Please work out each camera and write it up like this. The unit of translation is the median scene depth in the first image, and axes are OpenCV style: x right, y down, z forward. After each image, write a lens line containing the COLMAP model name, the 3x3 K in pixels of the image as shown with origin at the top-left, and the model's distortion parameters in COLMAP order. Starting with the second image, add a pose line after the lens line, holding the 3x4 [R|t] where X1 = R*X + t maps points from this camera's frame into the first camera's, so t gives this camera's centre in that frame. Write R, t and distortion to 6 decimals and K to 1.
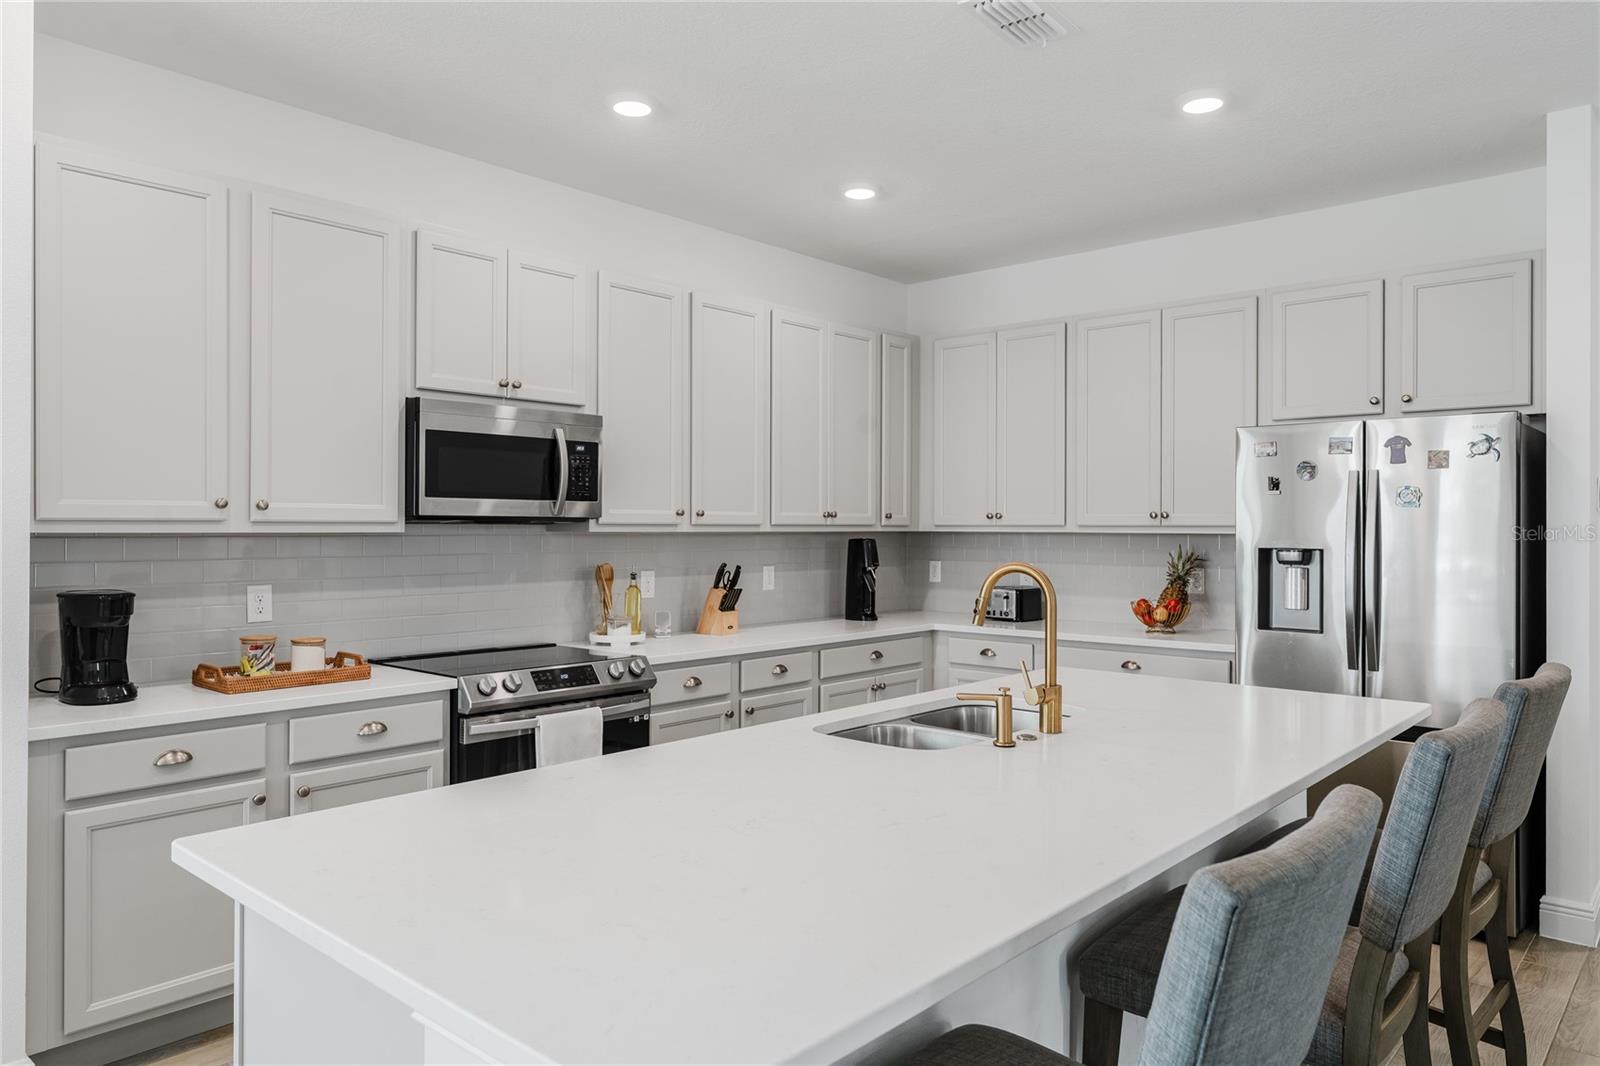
lens RADIAL K [[1064.4, 0, 797.2], [0, 1064.4, 518.9], [0, 0, 1]] dist [-0.000037, 0.001648]
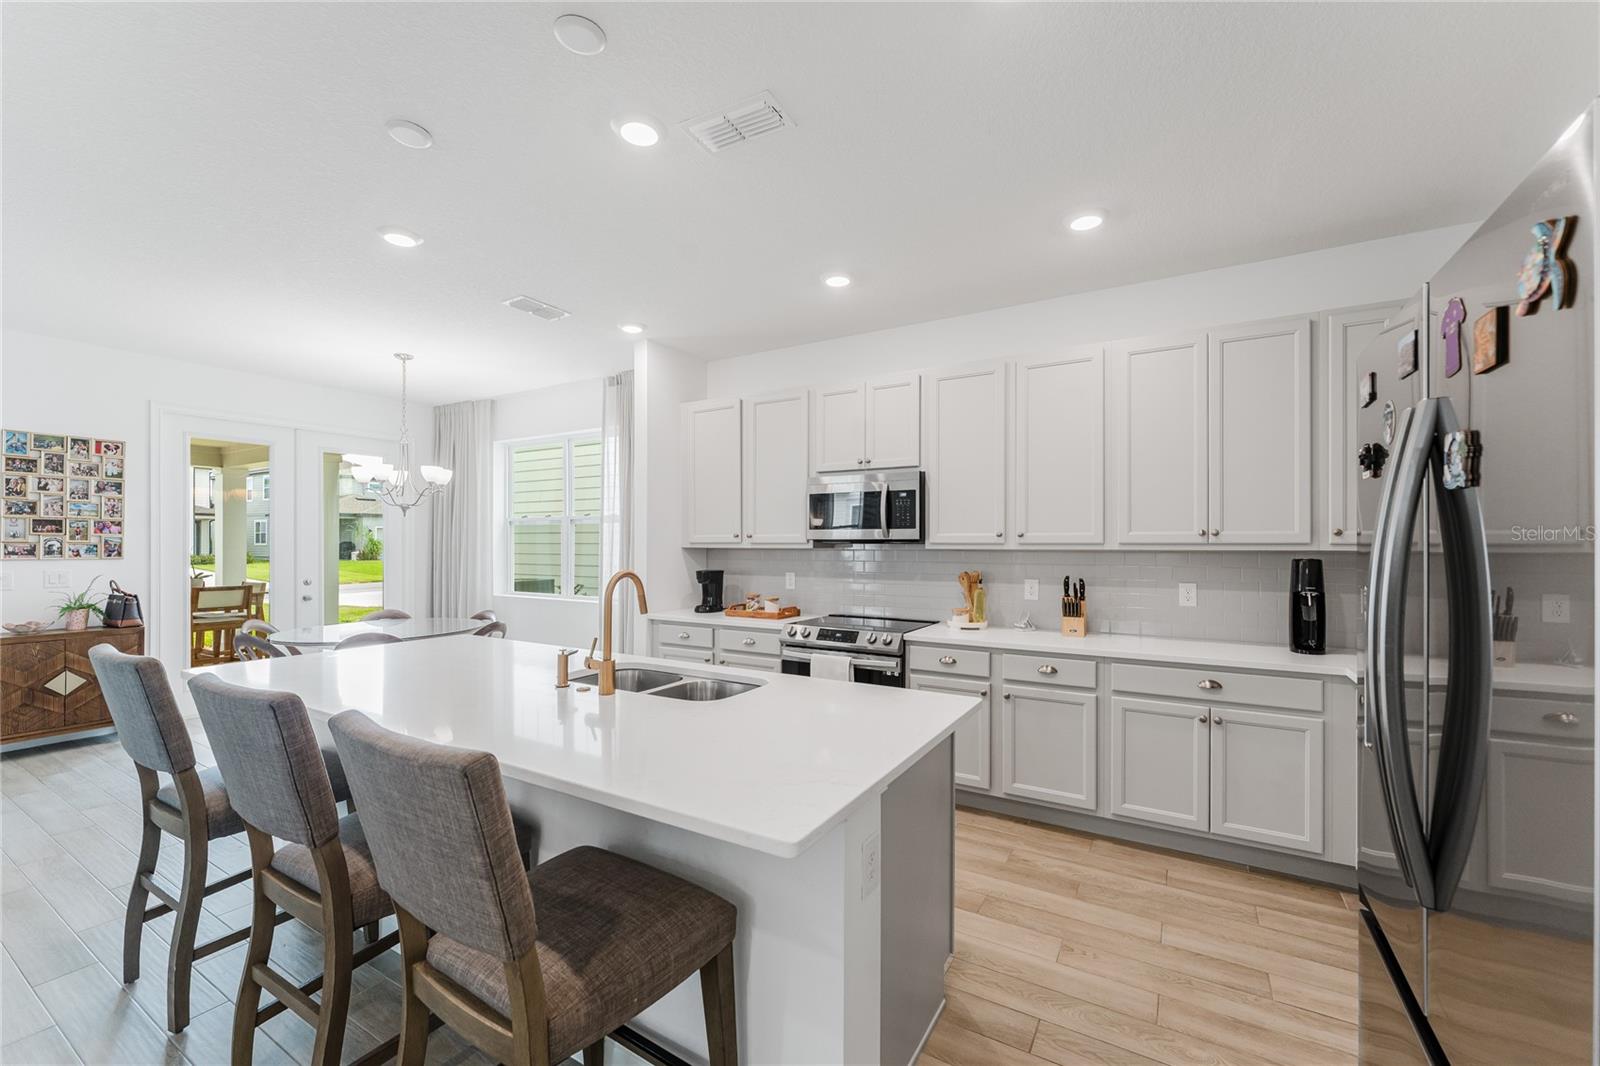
lens RADIAL K [[637.6, 0, 801.6], [0, 637.6, 541.8], [0, 0, 1]] dist [-0.001975, -0.000884]
pose [[0.195565, -0.005255, -0.980677, 0.702684], [0.007460, 0.999965, -0.003871, 0.004760], [0.980662, -0.006559, 0.195597, 0.698773]]
